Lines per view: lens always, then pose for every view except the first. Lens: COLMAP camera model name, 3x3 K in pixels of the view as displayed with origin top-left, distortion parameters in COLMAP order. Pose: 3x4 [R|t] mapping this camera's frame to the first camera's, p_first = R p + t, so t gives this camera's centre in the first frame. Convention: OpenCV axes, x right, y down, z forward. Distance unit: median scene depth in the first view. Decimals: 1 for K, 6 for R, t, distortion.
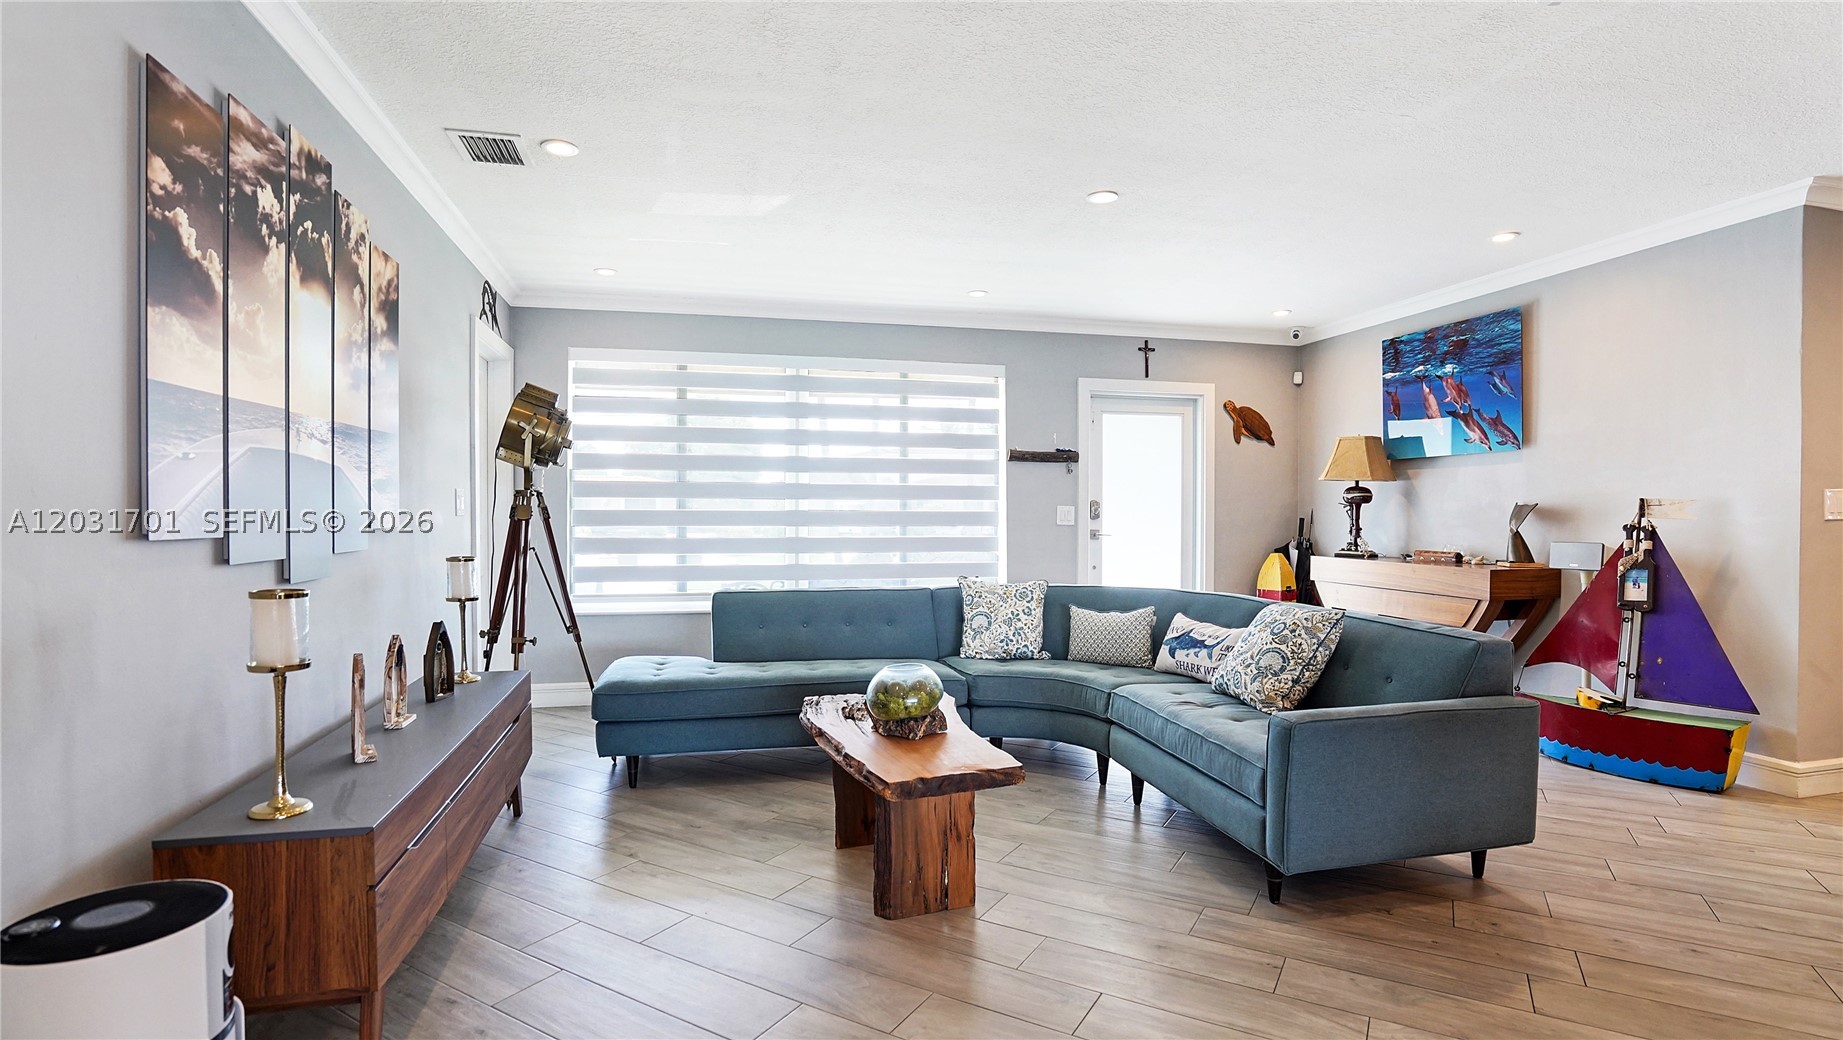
lens RADIAL K [[884.4, 0, 921.5], [0, 884.4, 520.0], [0, 0, 1]] dist [-0.023103, 0.000906]
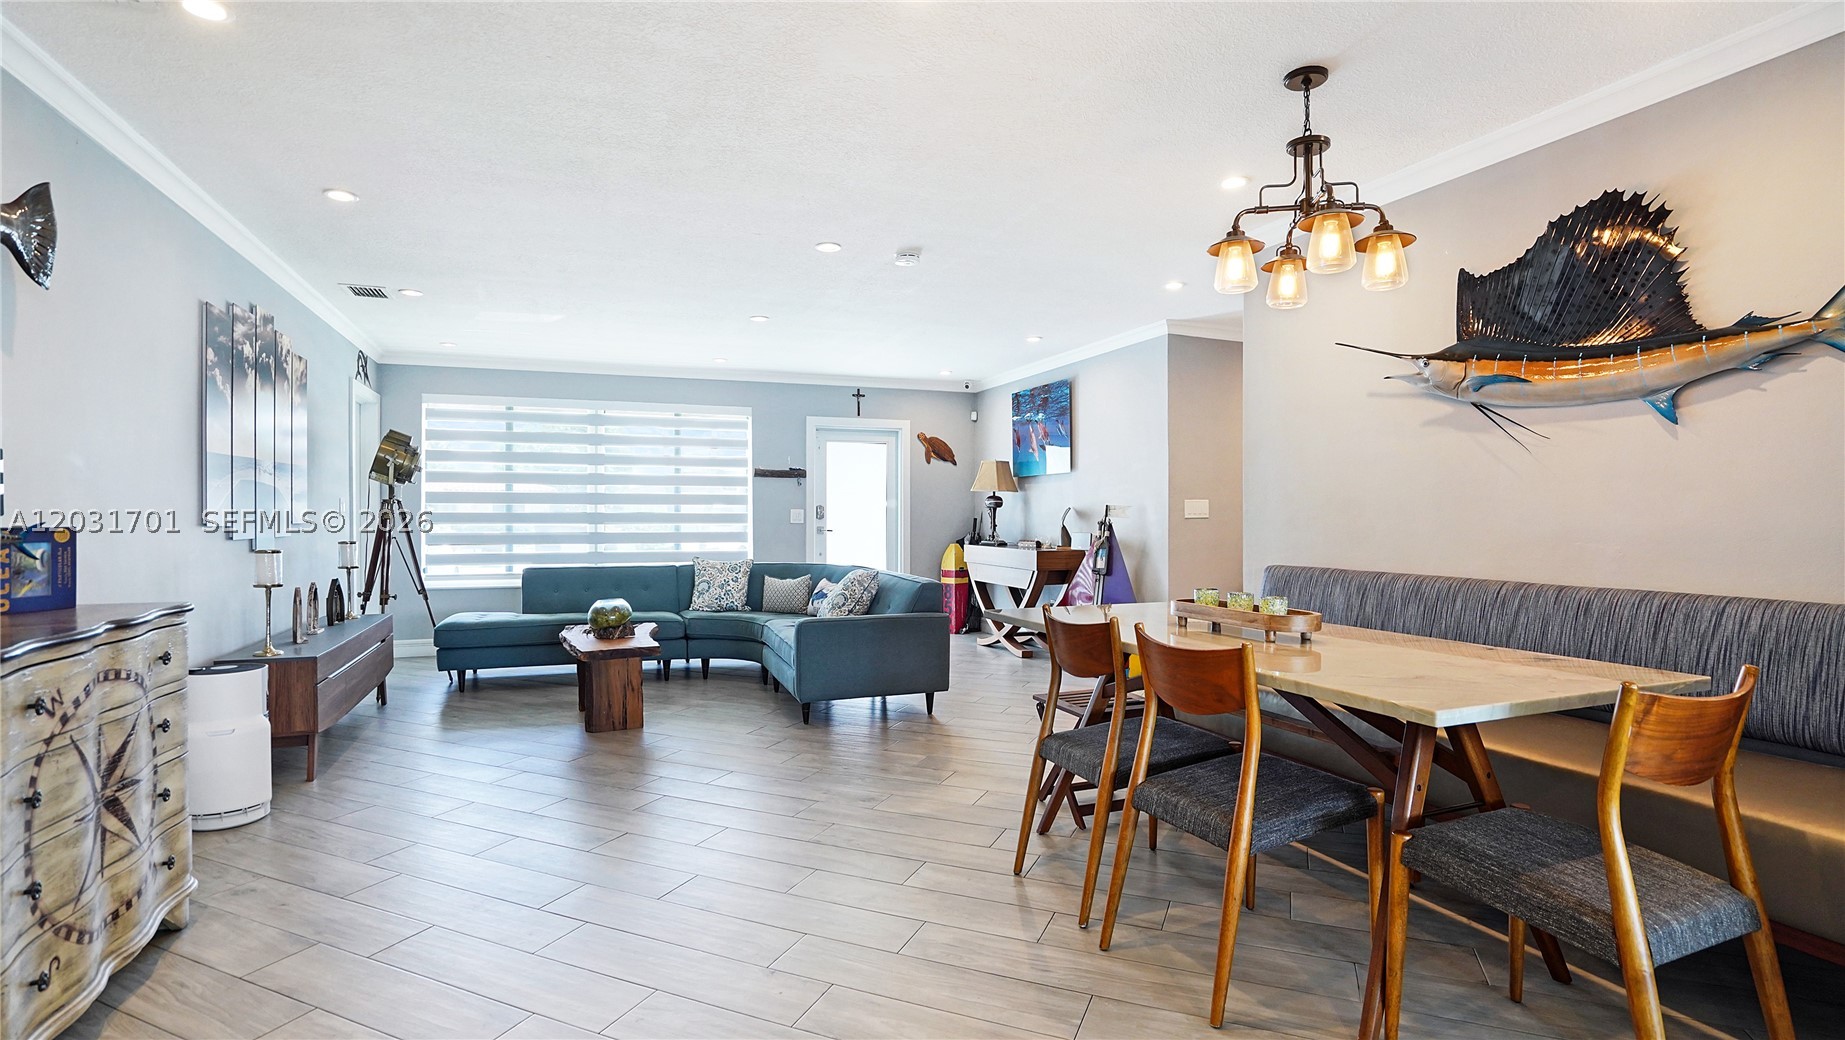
lens RADIAL K [[876.9, 0, 866.8], [0, 876.9, 517.3], [0, 0, 1]] dist [-0.003620, 0.000153]
pose [[0.996998, -0.000565, 0.077424, 0.248652], [0.000964, 0.999986, -0.005115, 0.005667], [-0.077420, 0.005174, 0.996985, -0.558064]]
